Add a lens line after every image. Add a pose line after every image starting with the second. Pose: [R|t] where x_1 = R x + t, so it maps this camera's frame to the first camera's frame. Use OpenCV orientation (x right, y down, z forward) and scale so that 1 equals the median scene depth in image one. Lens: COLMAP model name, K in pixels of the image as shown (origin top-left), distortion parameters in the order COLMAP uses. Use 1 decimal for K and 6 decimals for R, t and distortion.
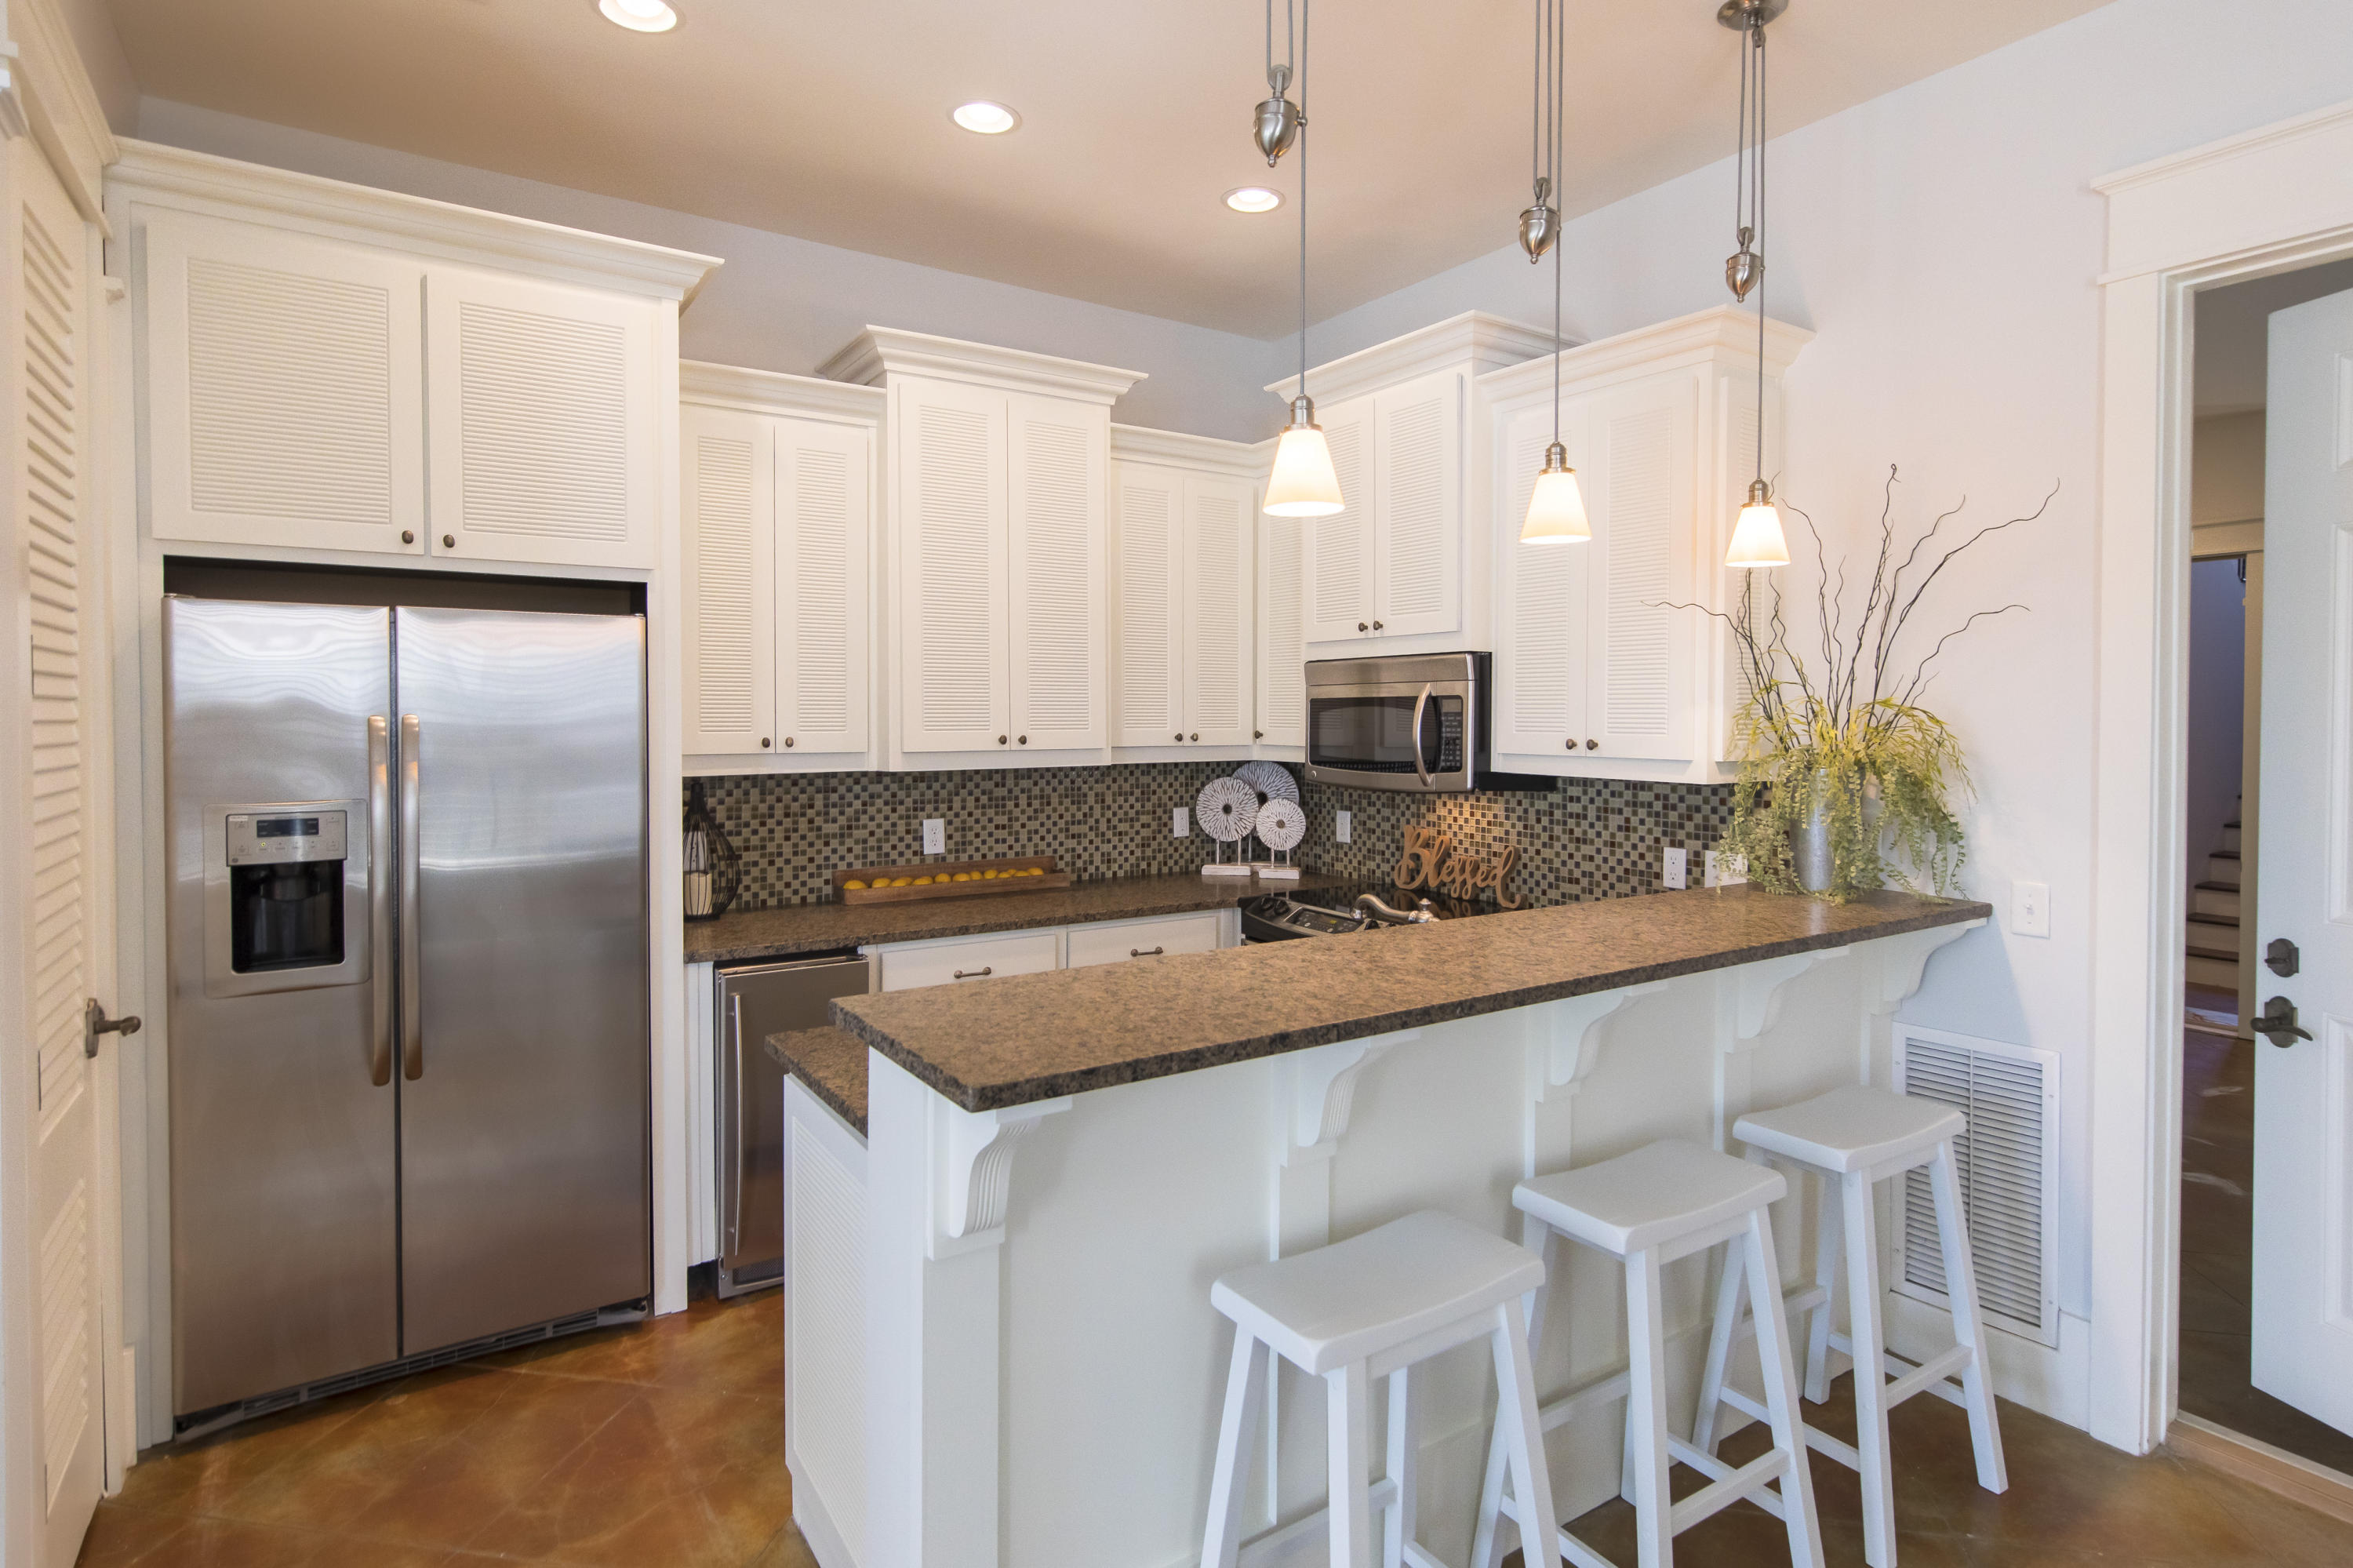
lens RADIAL K [[1214.0, 0, 1178.2], [0, 1214.0, 733.7], [0, 0, 1]] dist [0.000807, -0.000028]
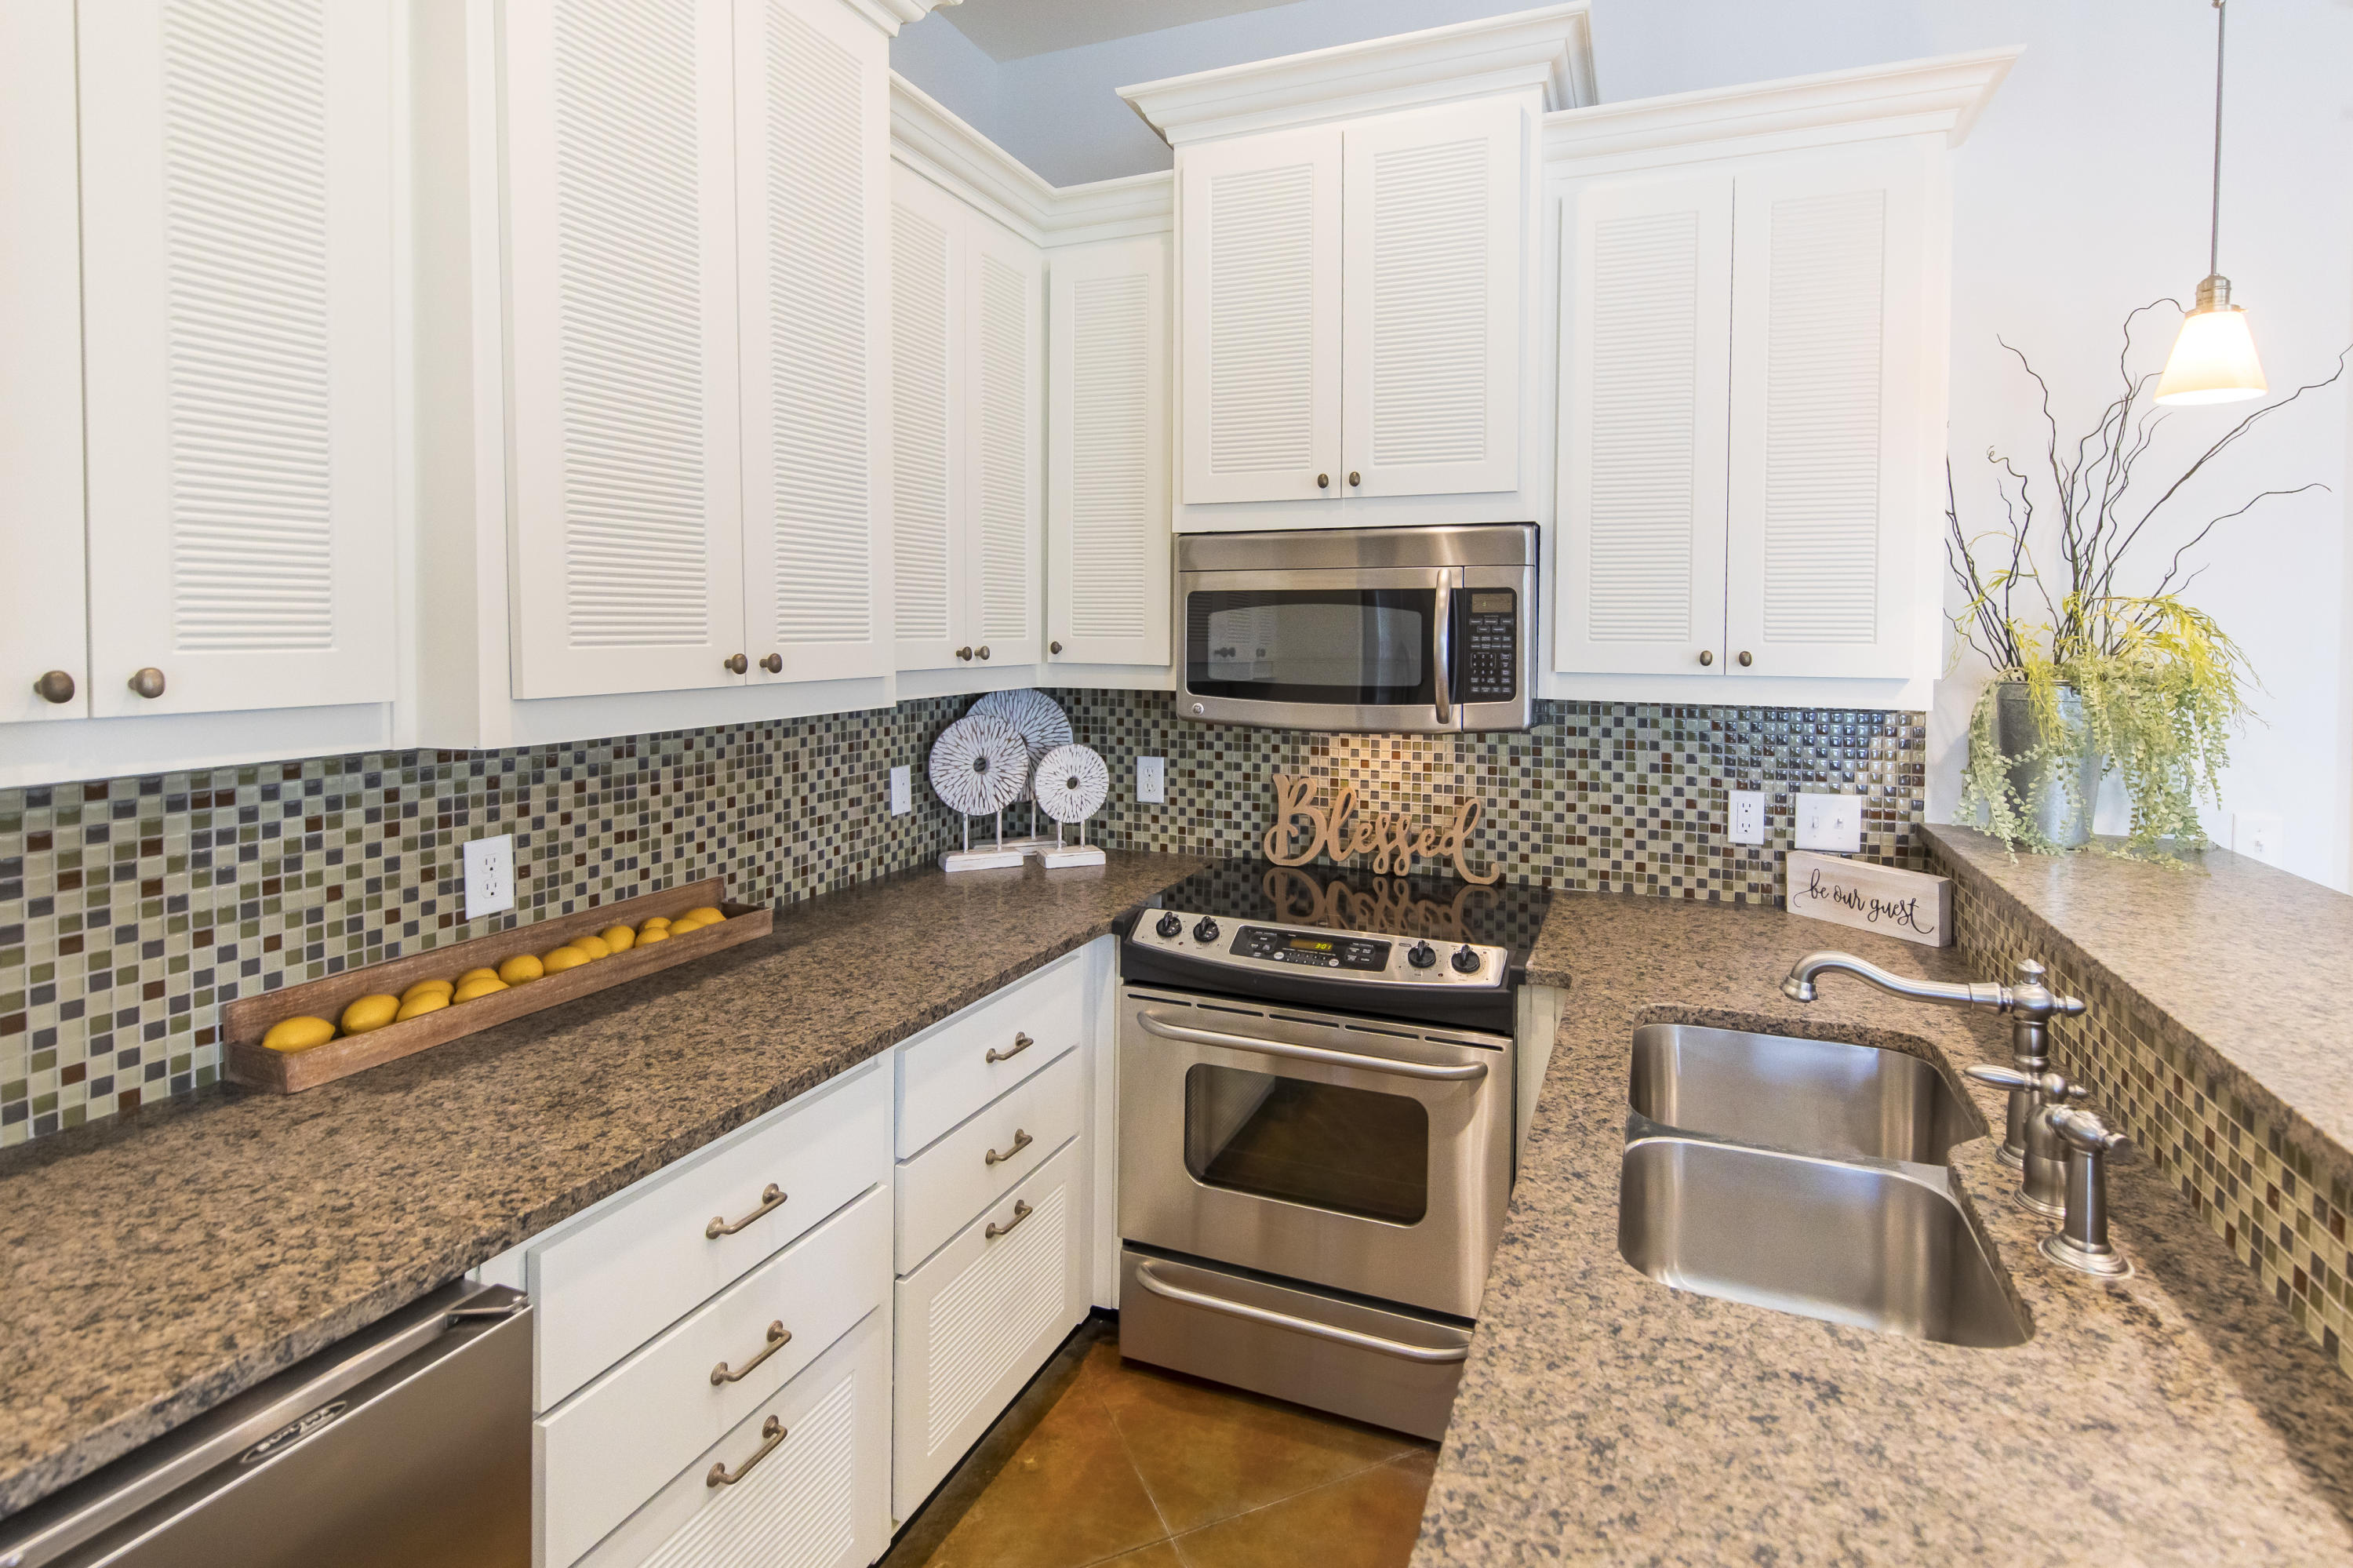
lens RADIAL K [[1123.8, 0, 1216.8], [0, 1123.8, 647.0], [0, 0, 1]] dist [-0.000782, -0.000059]
pose [[0.816744, -0.007948, 0.576945, -0.226005], [0.005871, 0.999968, 0.005465, -0.002413], [-0.576970, -0.001077, 0.816764, 0.509024]]
